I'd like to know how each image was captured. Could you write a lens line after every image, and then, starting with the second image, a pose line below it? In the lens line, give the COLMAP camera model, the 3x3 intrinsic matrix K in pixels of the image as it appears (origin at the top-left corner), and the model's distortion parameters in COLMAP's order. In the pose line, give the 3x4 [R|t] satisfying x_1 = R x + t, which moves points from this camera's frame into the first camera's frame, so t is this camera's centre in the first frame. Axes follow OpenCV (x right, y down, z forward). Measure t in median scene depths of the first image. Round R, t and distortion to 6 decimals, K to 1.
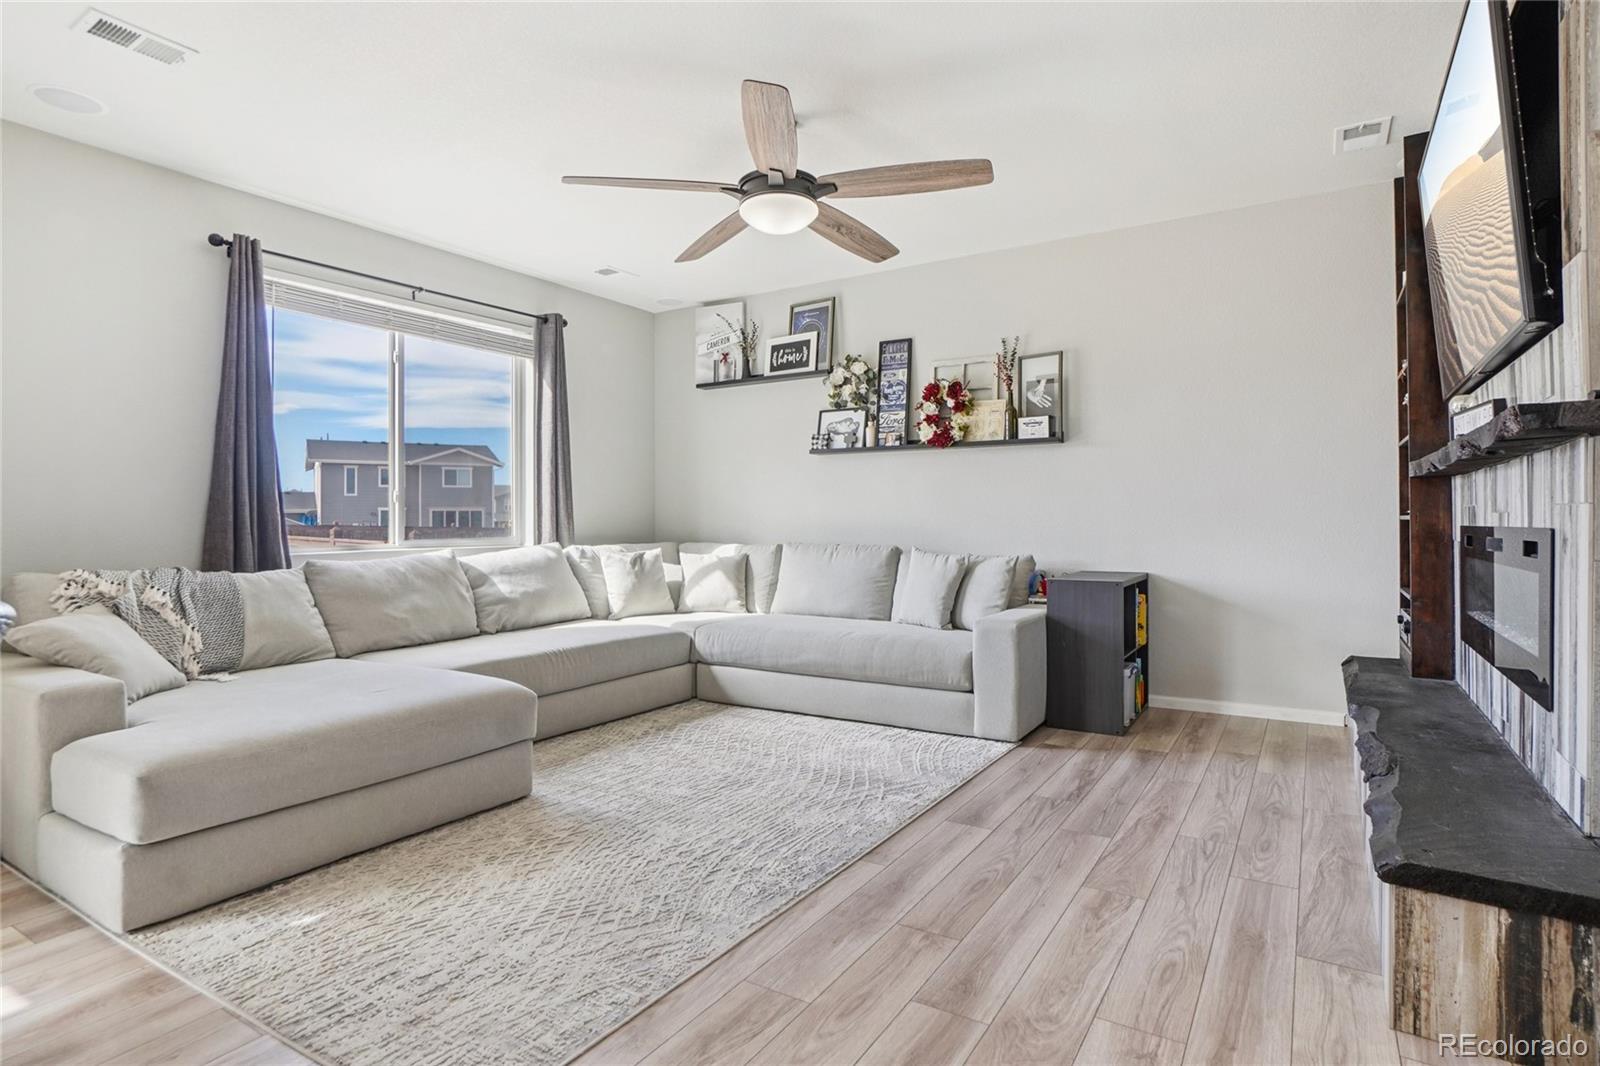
lens RADIAL K [[839.7, 0, 790.8], [0, 839.7, 517.7], [0, 0, 1]] dist [-0.037232, 0.020558]
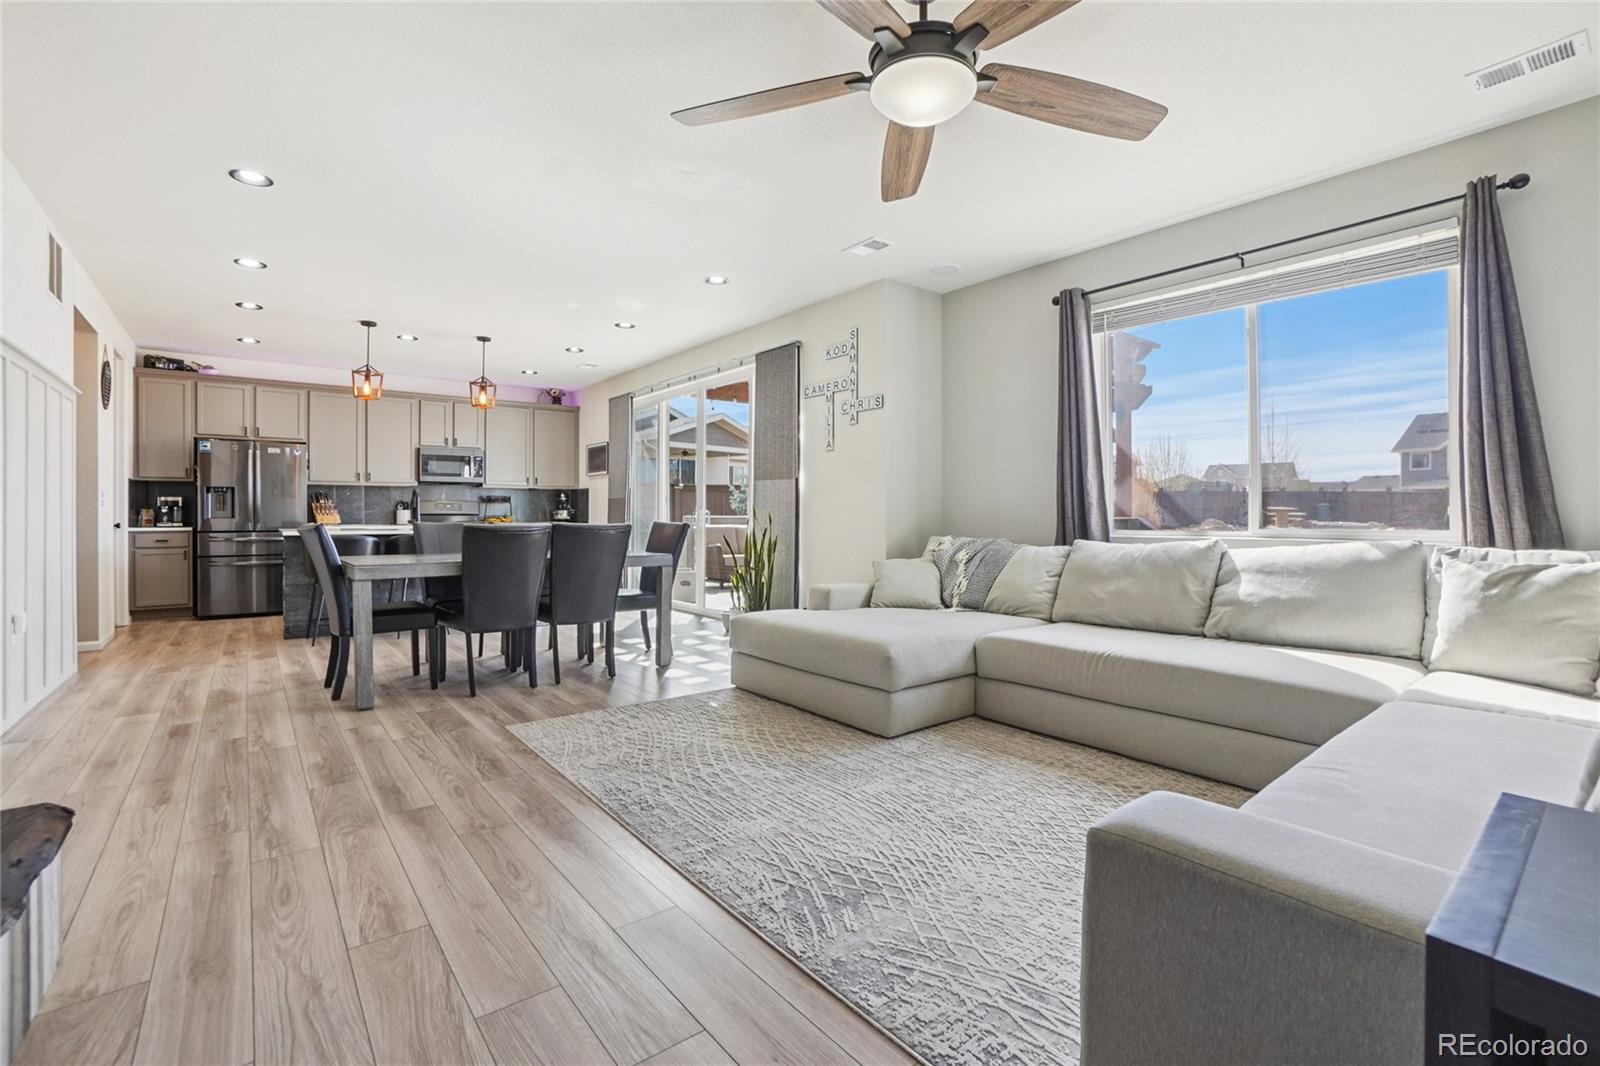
lens RADIAL K [[714.9, 0, 788.0], [0, 714.9, 522.1], [0, 0, 1]] dist [-0.050107, 0.013883]
pose [[-0.334809, 0.014709, -0.942171, 0.446320], [0.003798, 0.999891, 0.014260, 0.007056], [0.942278, 0.001196, -0.334829, 0.788479]]
